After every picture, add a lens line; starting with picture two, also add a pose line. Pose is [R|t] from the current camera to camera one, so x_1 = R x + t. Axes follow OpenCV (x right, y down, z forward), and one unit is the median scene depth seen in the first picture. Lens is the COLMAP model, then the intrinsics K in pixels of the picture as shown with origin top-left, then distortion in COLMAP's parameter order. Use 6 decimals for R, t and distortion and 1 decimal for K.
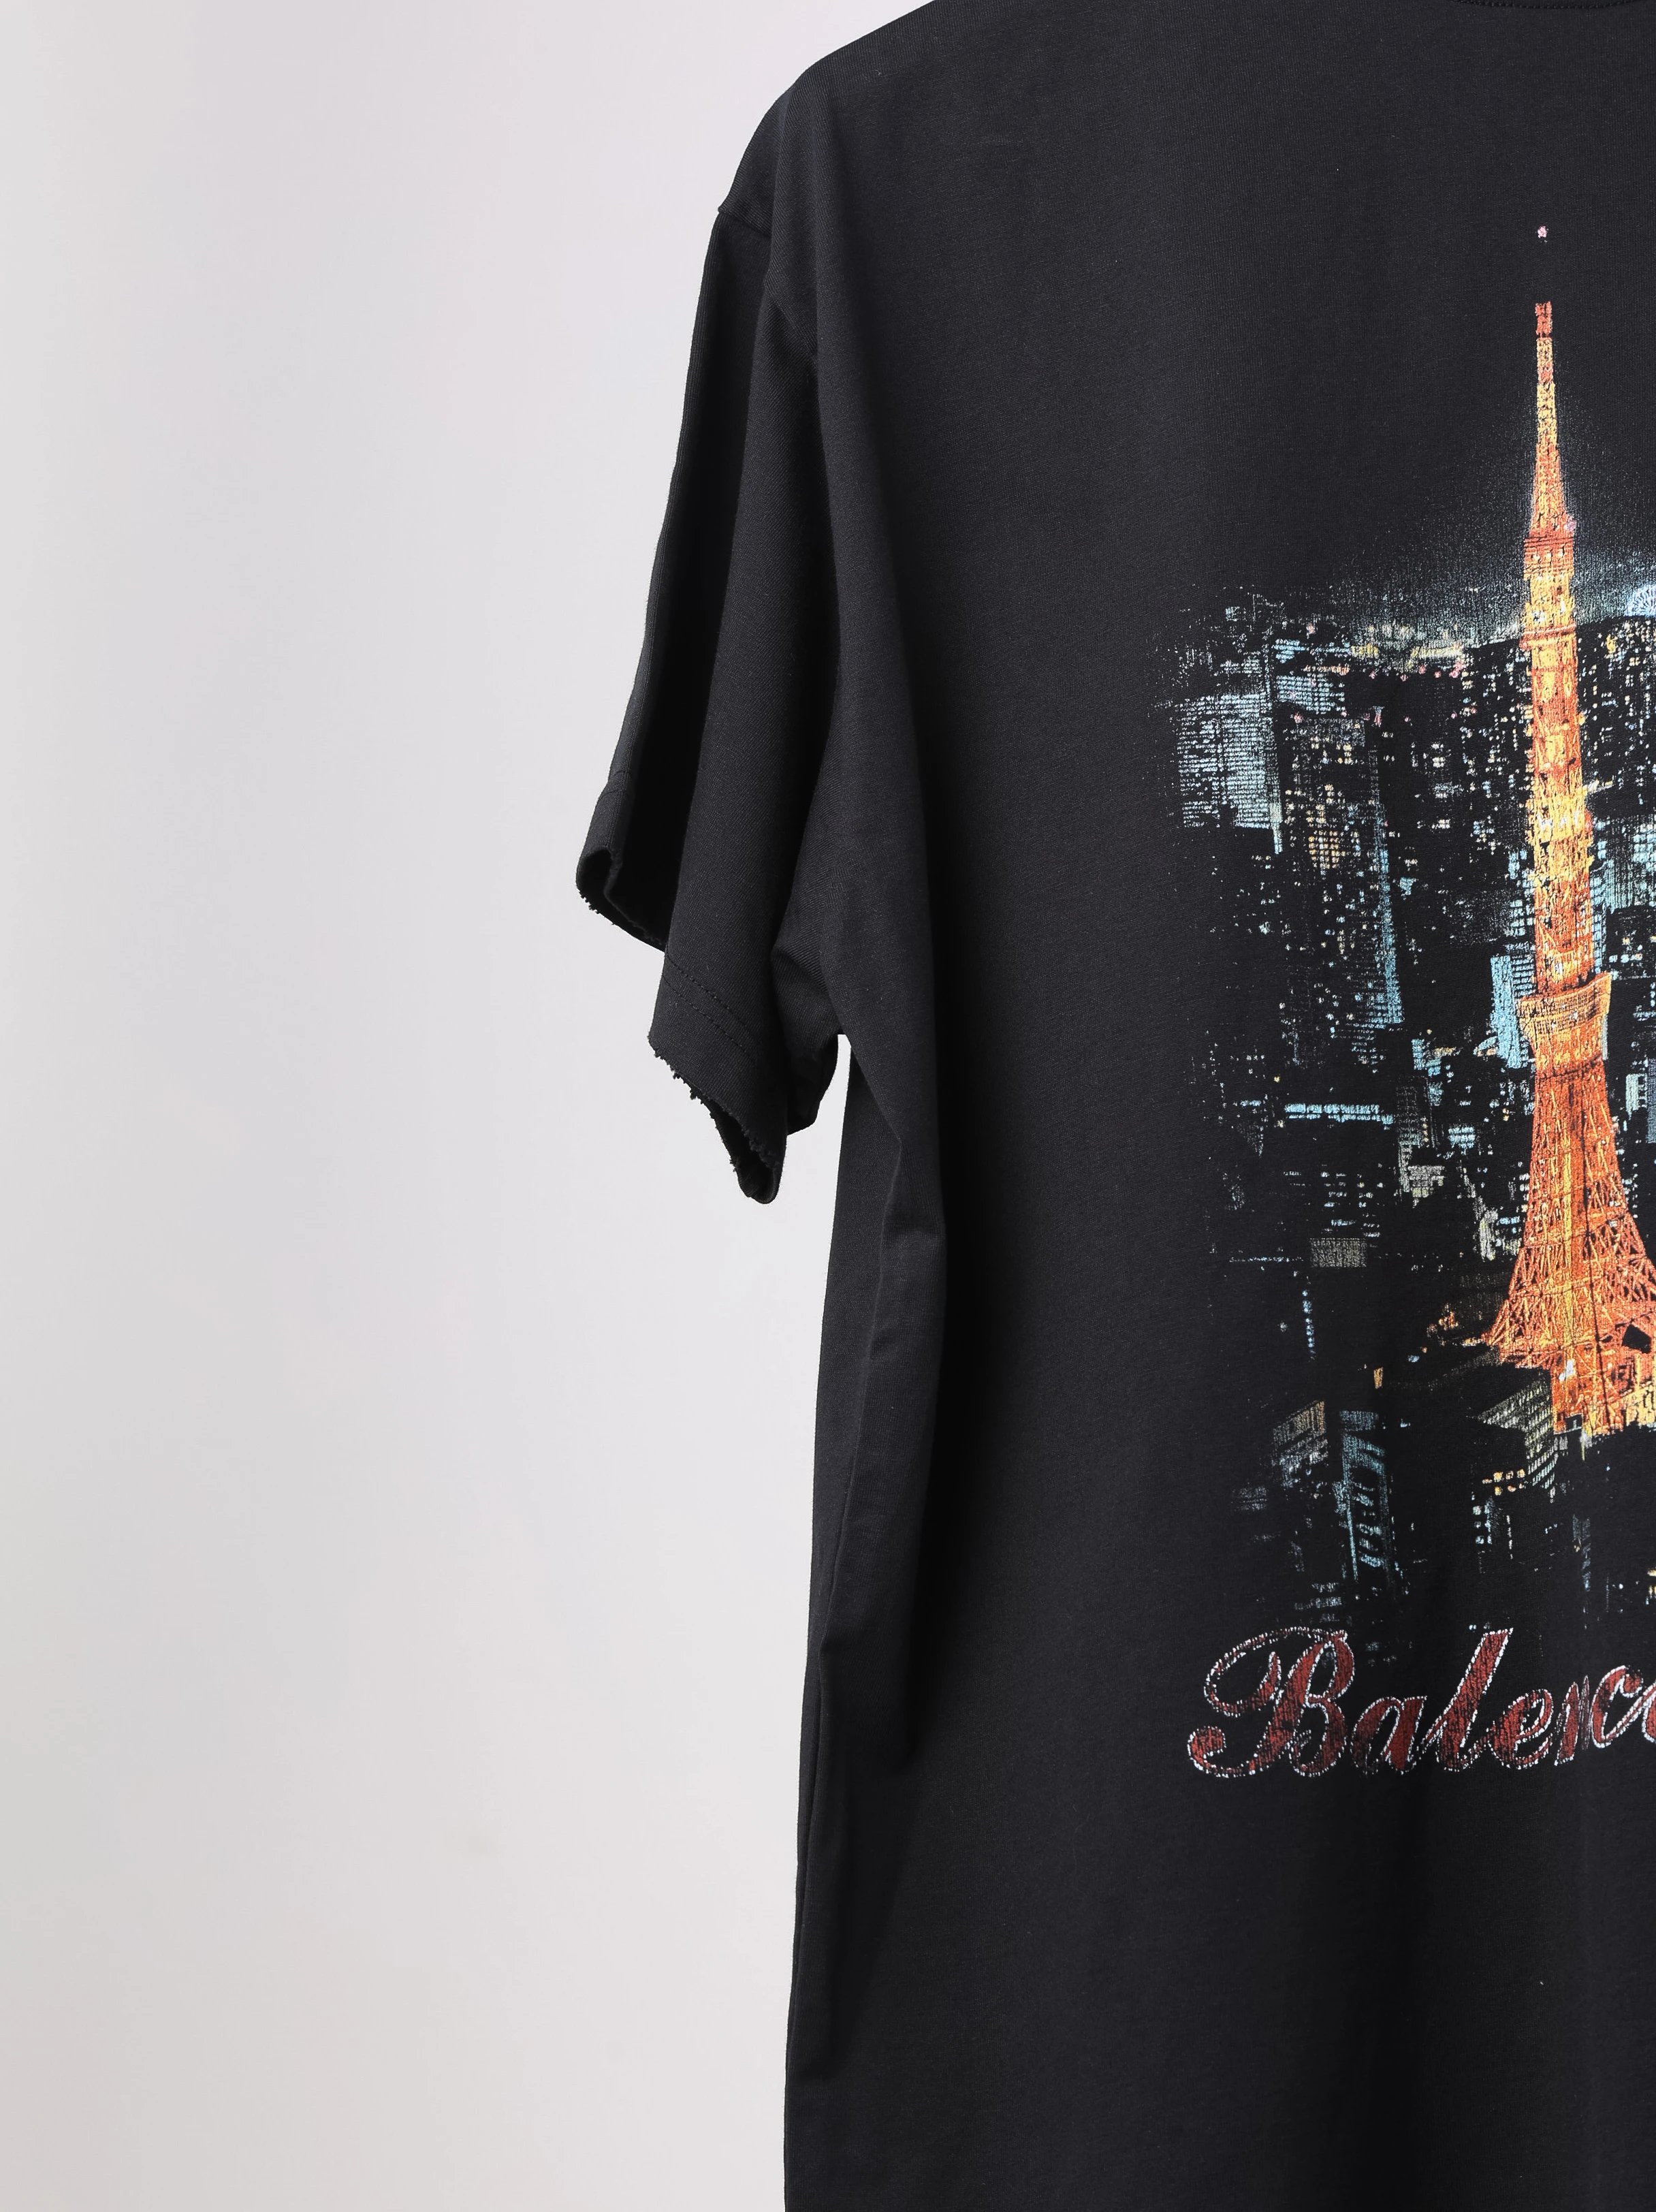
lens RADIAL K [[6827.1, 0, 833.5], [0, 6827.1, 1062.8], [0, 0, 1]] dist [-0.088300, 0.392592]
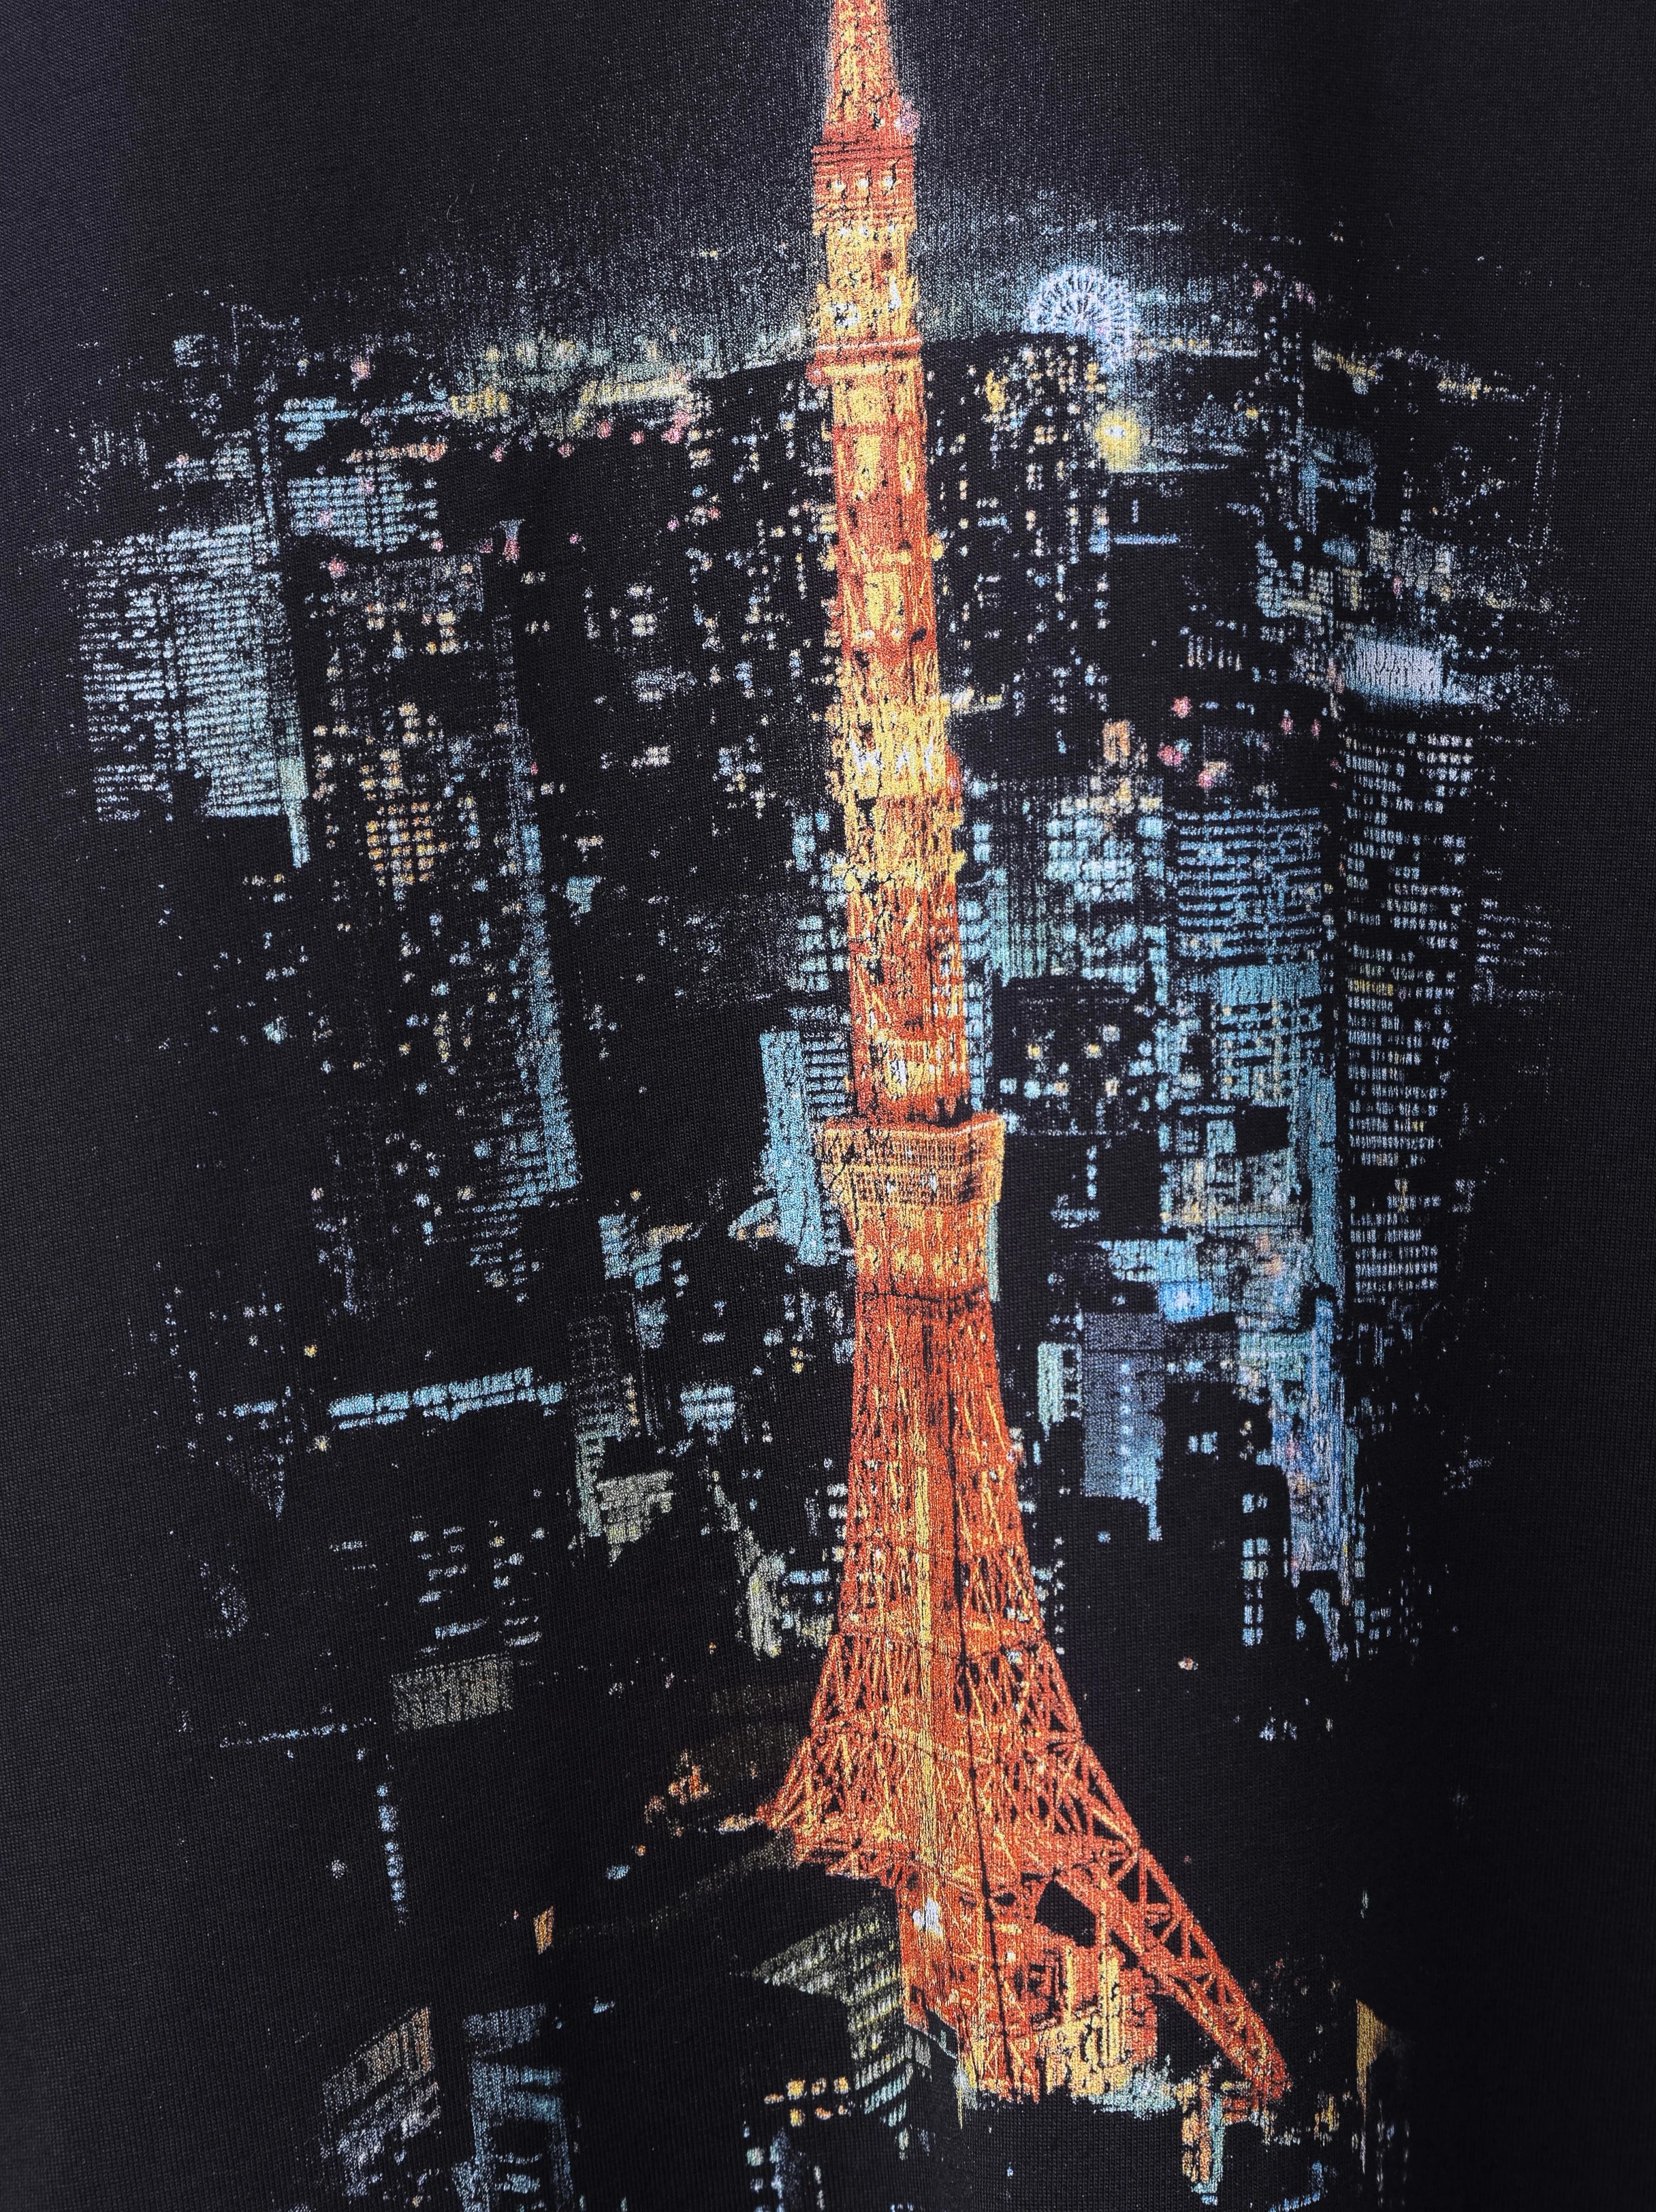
lens RADIAL K [[6306.8, 0, 761.6], [0, 6306.8, 1036.9], [0, 0, 1]] dist [-0.145267, 0.226816]
pose [[0.998118, -0.037450, 0.048558, 0.075294], [0.026045, 0.975782, 0.217189, -0.113084], [-0.055516, -0.215515, 0.974921, 0.568252]]
